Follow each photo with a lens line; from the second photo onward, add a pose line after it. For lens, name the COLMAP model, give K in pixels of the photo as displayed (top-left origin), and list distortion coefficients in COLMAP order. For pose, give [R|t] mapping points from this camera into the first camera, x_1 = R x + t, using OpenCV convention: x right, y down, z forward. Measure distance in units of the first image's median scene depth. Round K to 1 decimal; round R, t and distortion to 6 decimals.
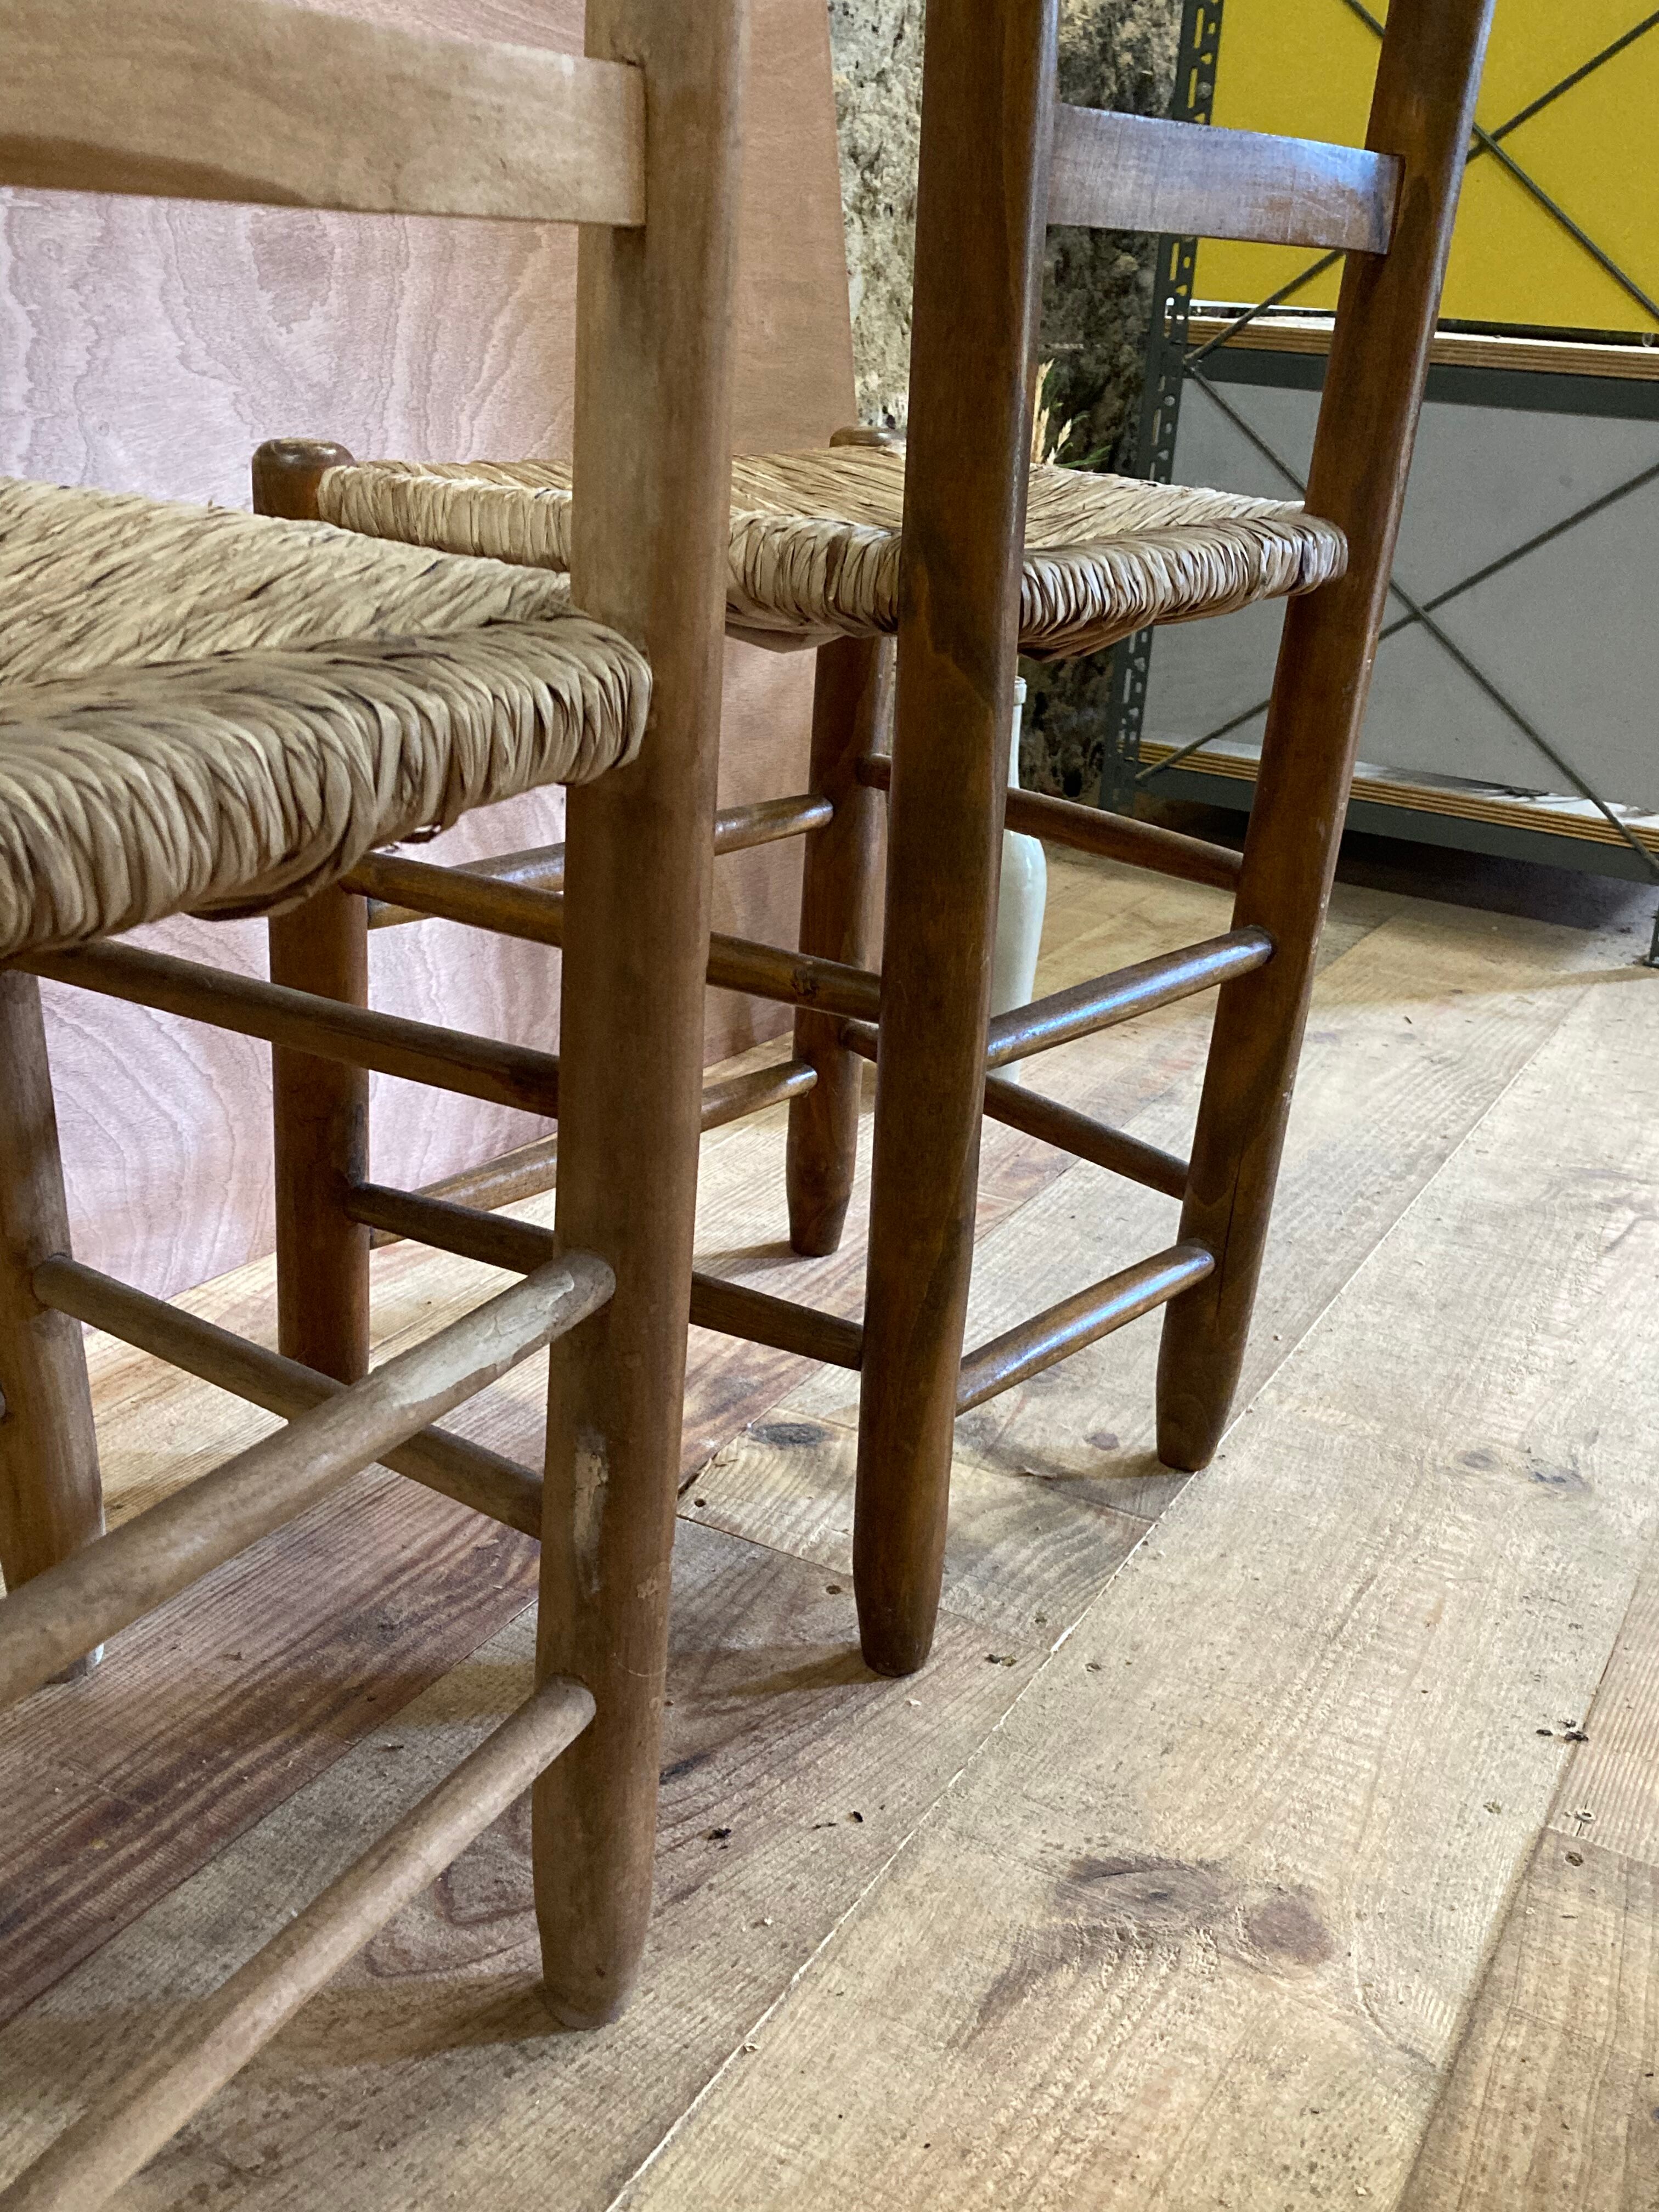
lens RADIAL K [[2228.3, 0, 856.9], [0, 2228.3, 1114.6], [0, 0, 1]] dist [0.016020, 0.000000]
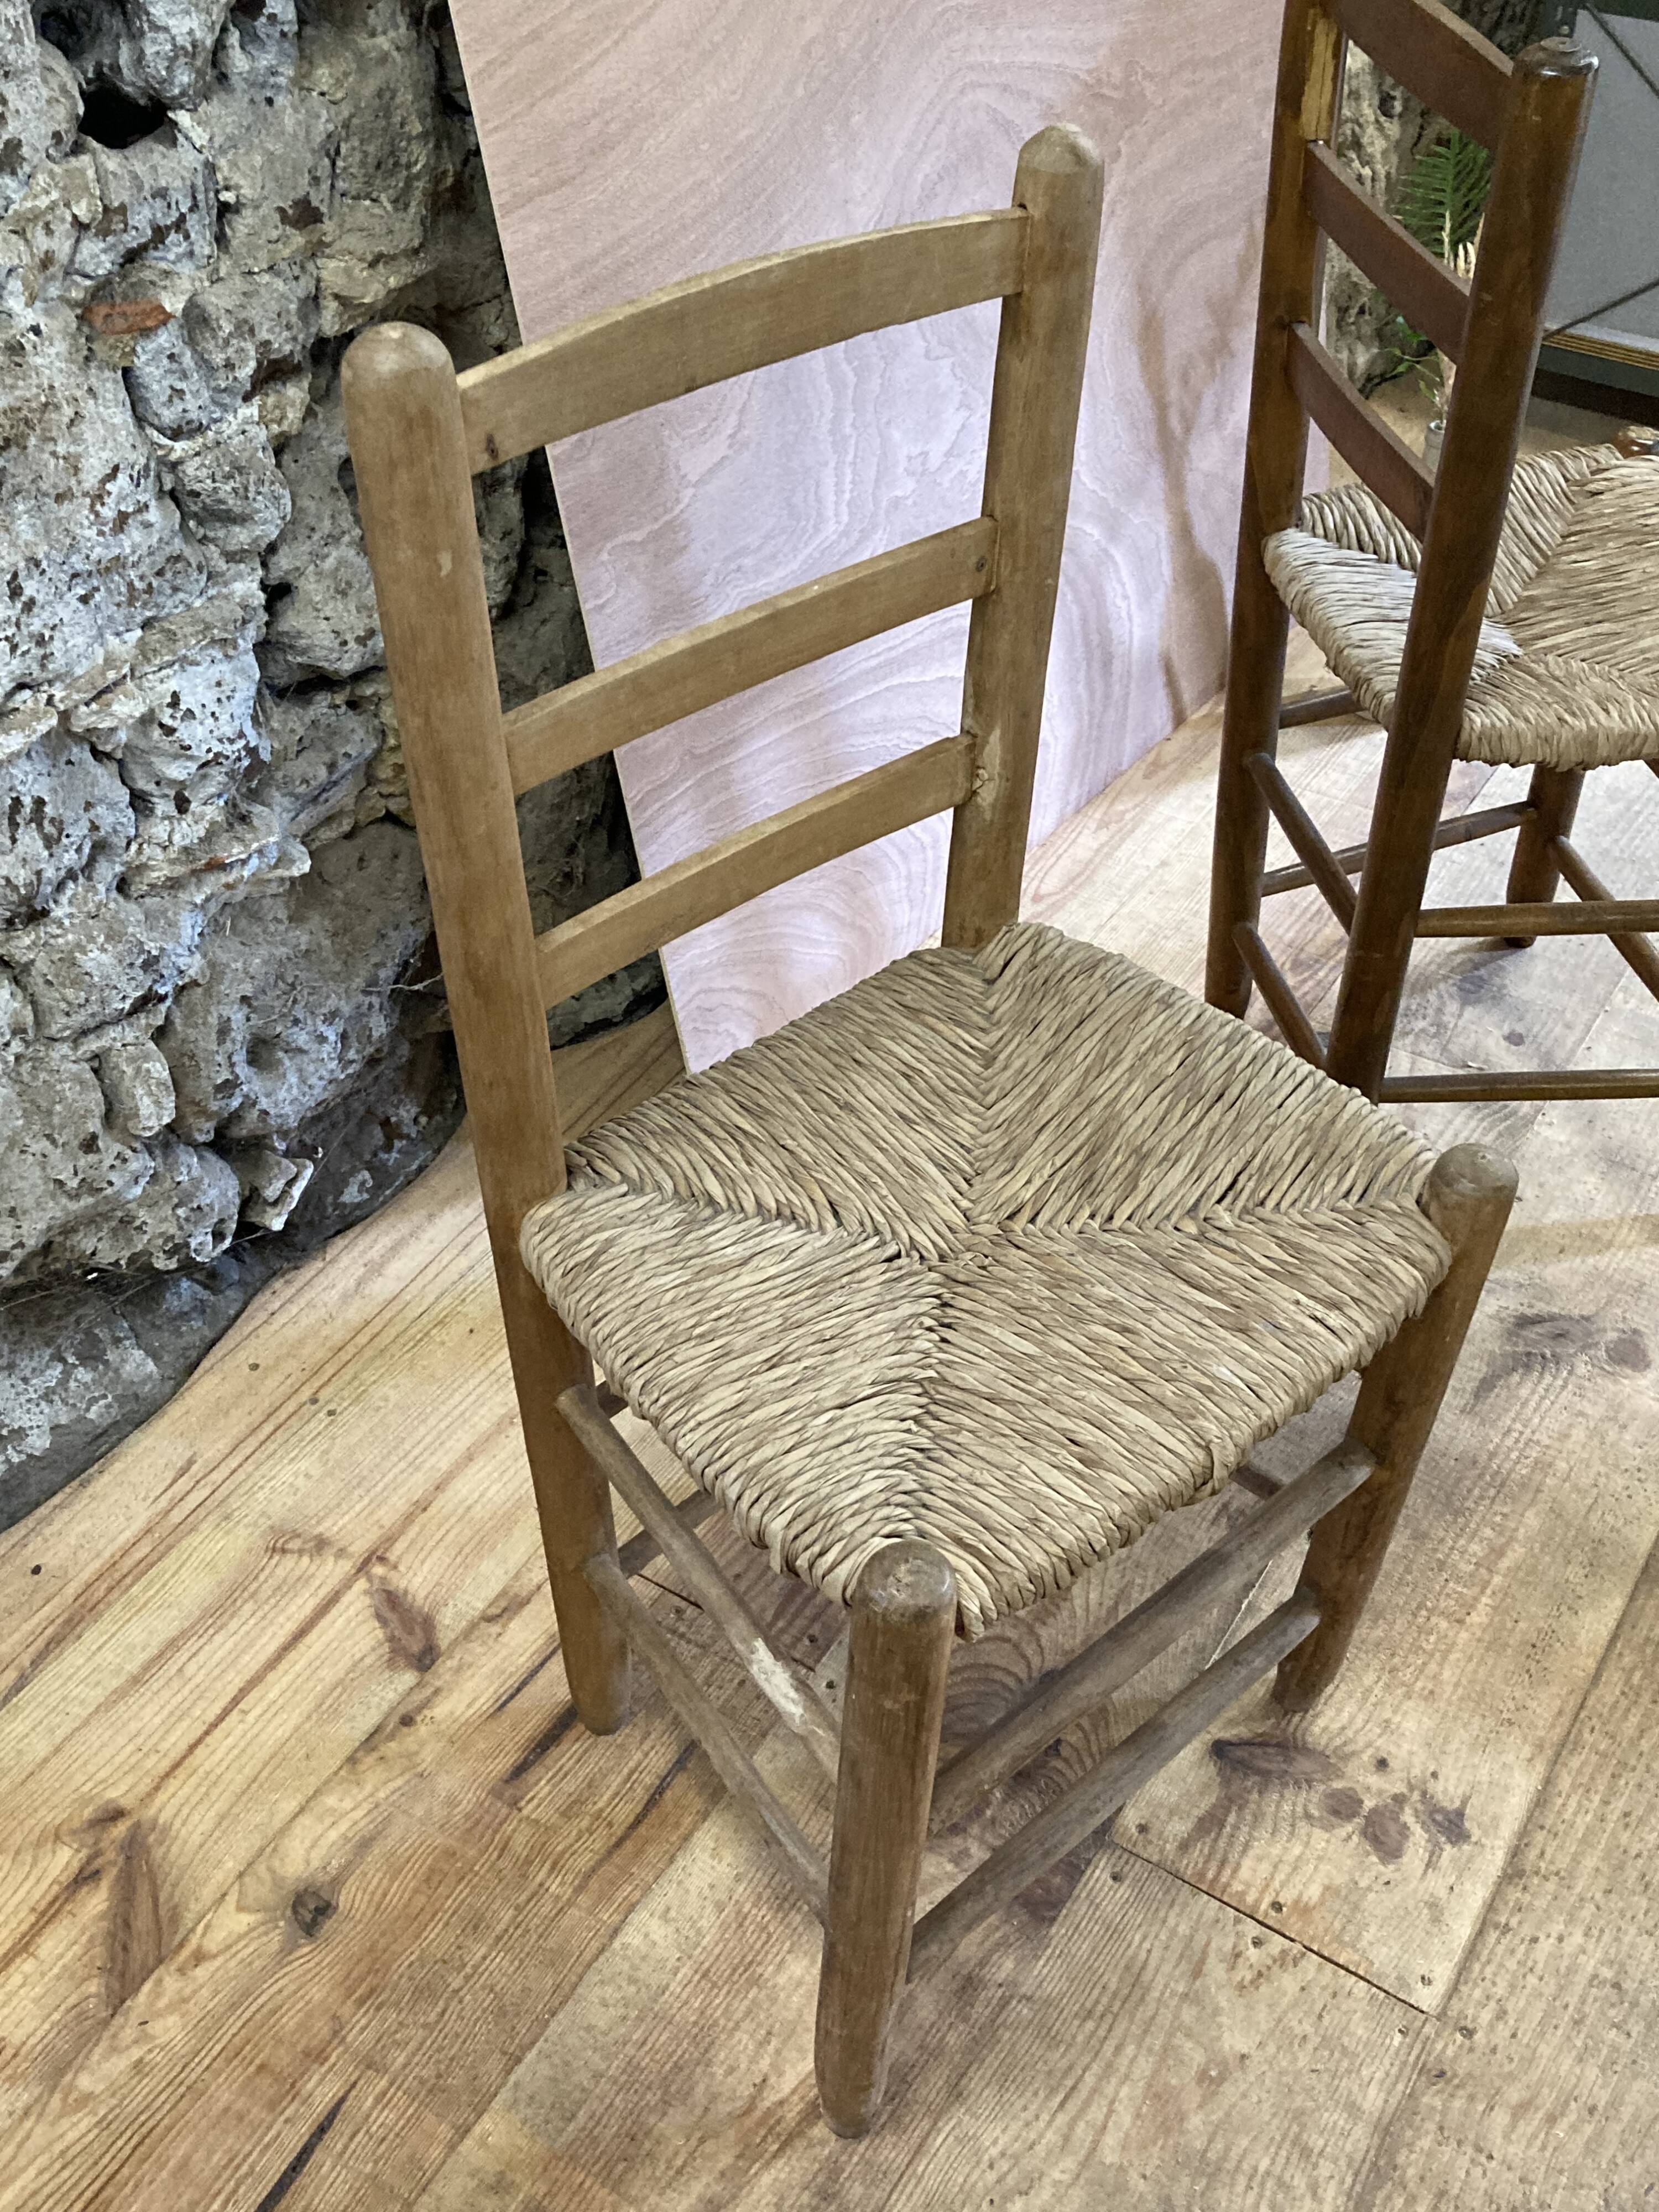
lens RADIAL K [[2228.3, 0, 847.8], [0, 2228.3, 1110.8], [0, 0, 1]] dist [0.016020, 0.000000]
pose [[0.993960, -0.004512, -0.109650, -0.263439], [0.042438, 0.937229, 0.346122, -0.524650], [0.101205, -0.348685, 0.931760, -0.799521]]
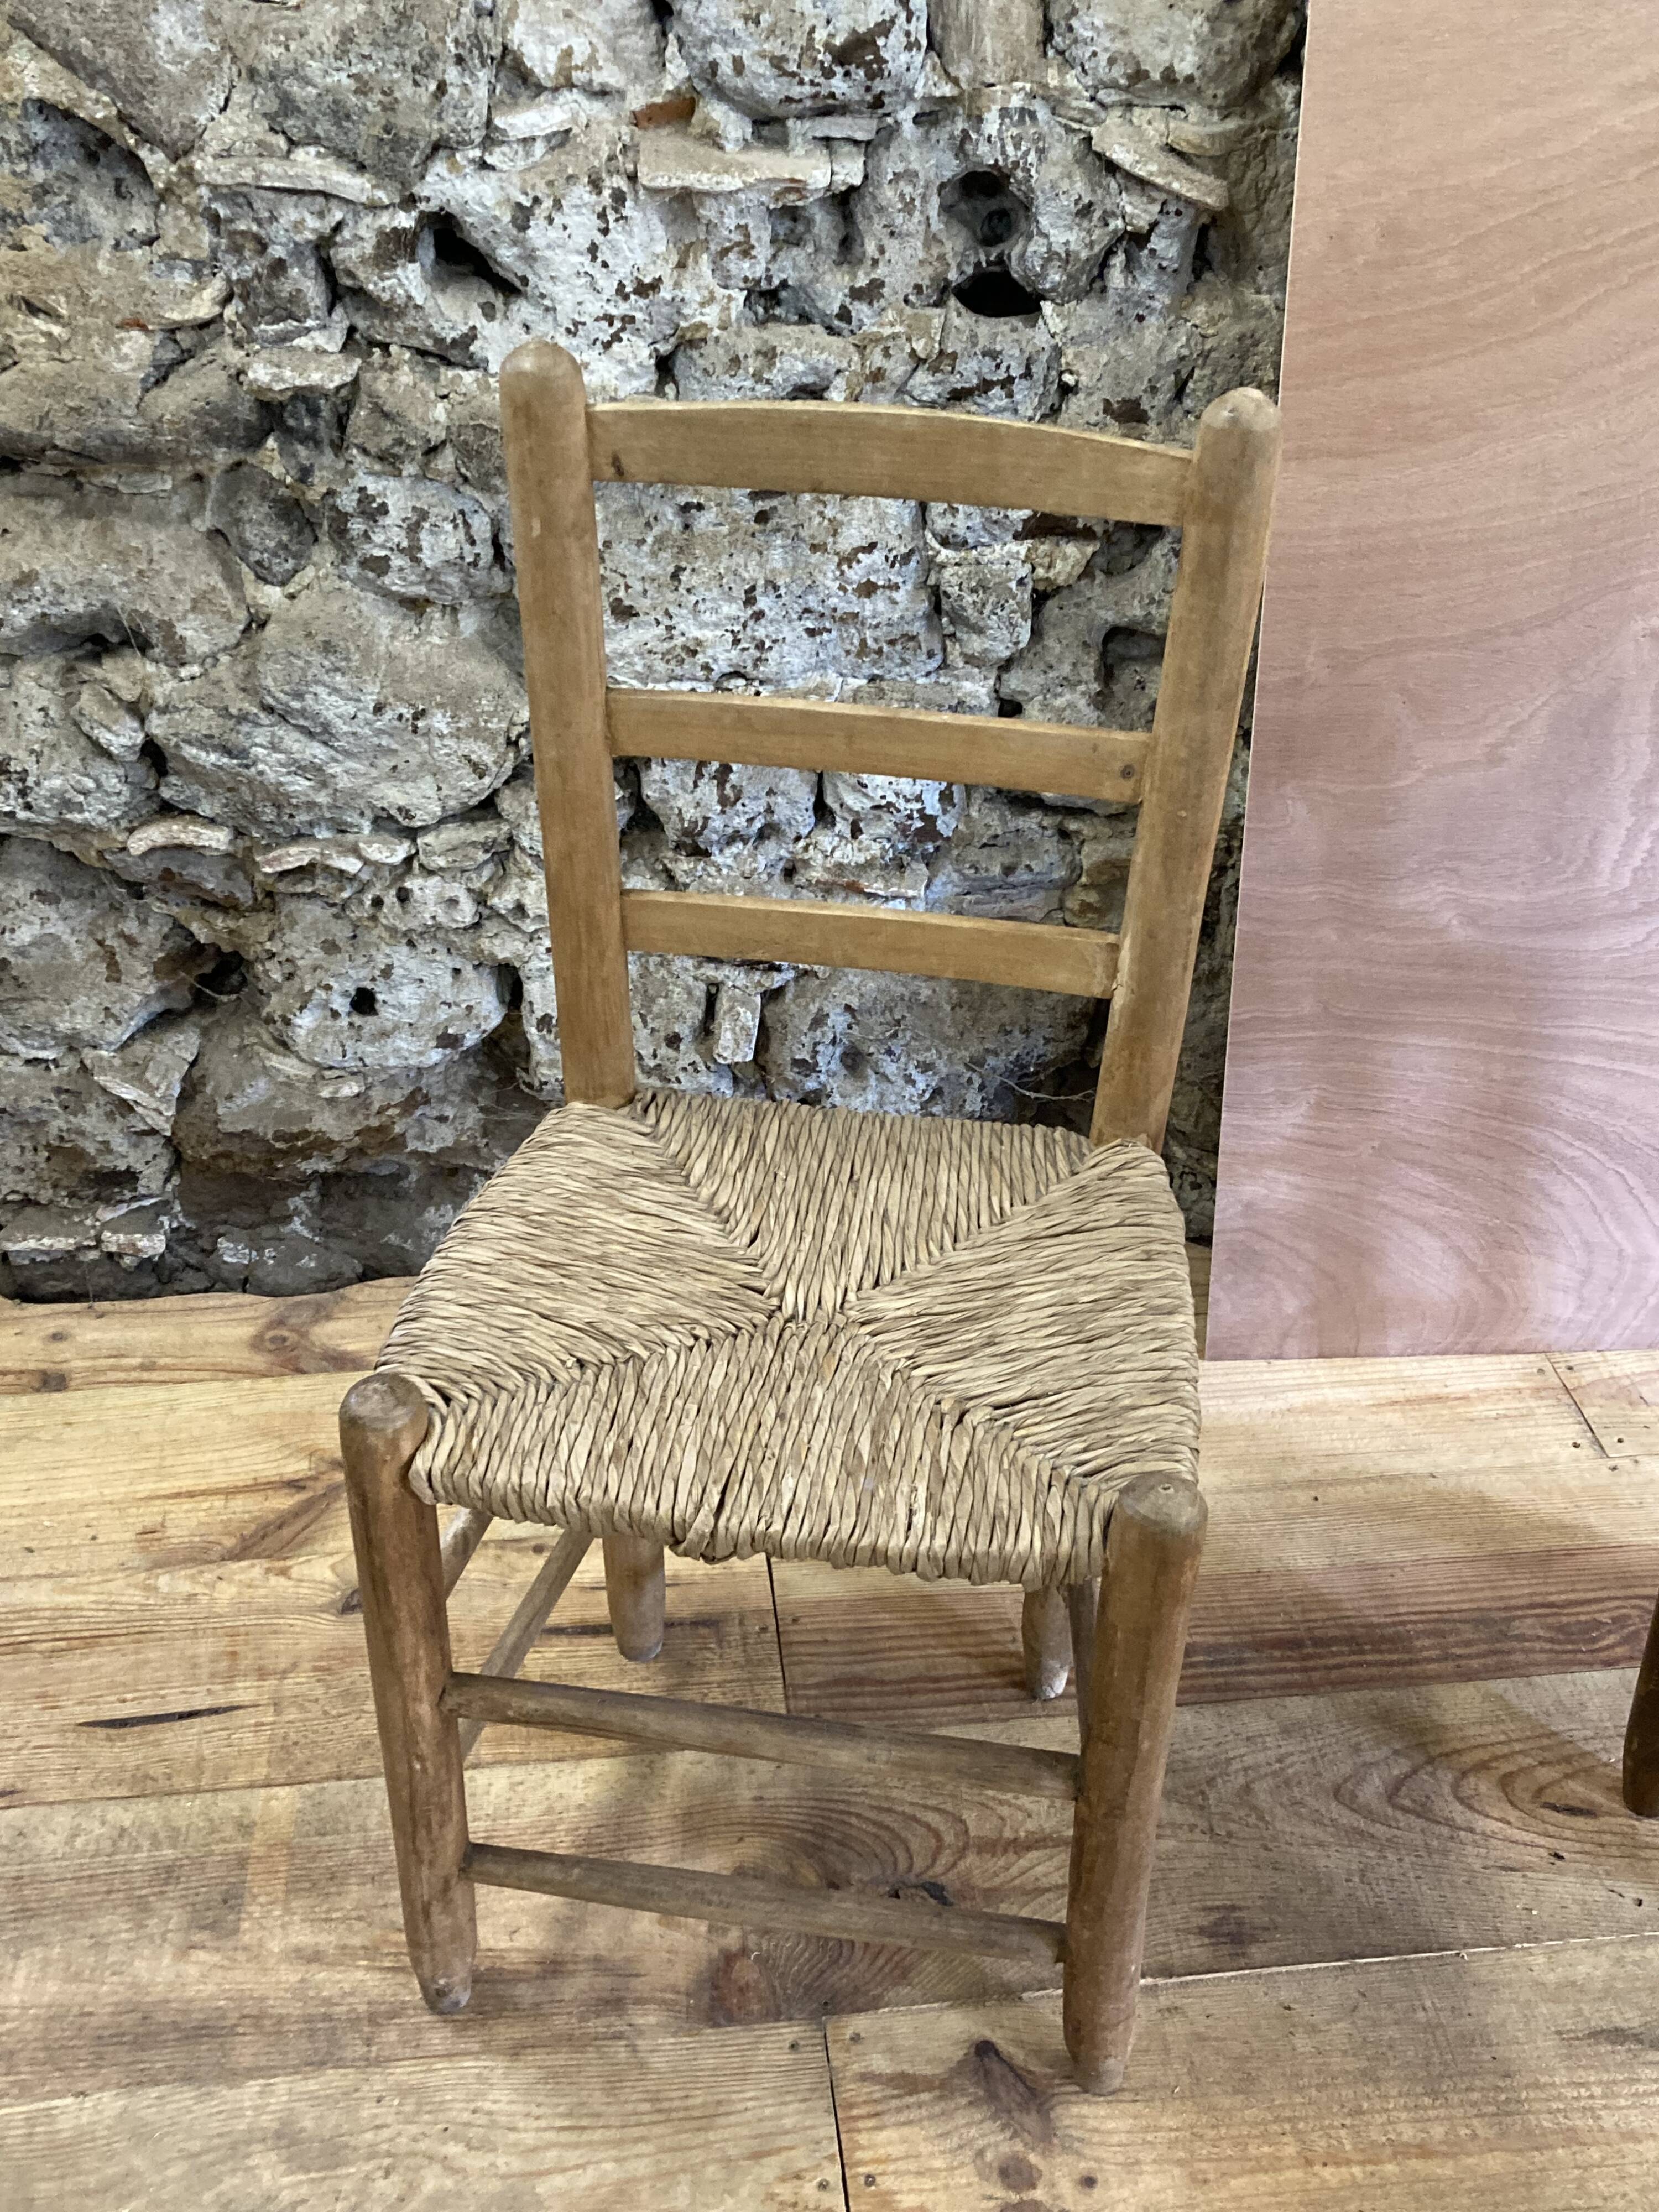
lens RADIAL K [[2228.3, 0, 829.3], [0, 2228.3, 1130.6], [0, 0, 1]] dist [0.016020, 0.000000]
pose [[0.569054, 0.396392, -0.720452, 0.612701], [-0.264118, 0.917826, 0.296372, -0.524540], [0.778729, 0.021633, 0.626987, -0.486455]]
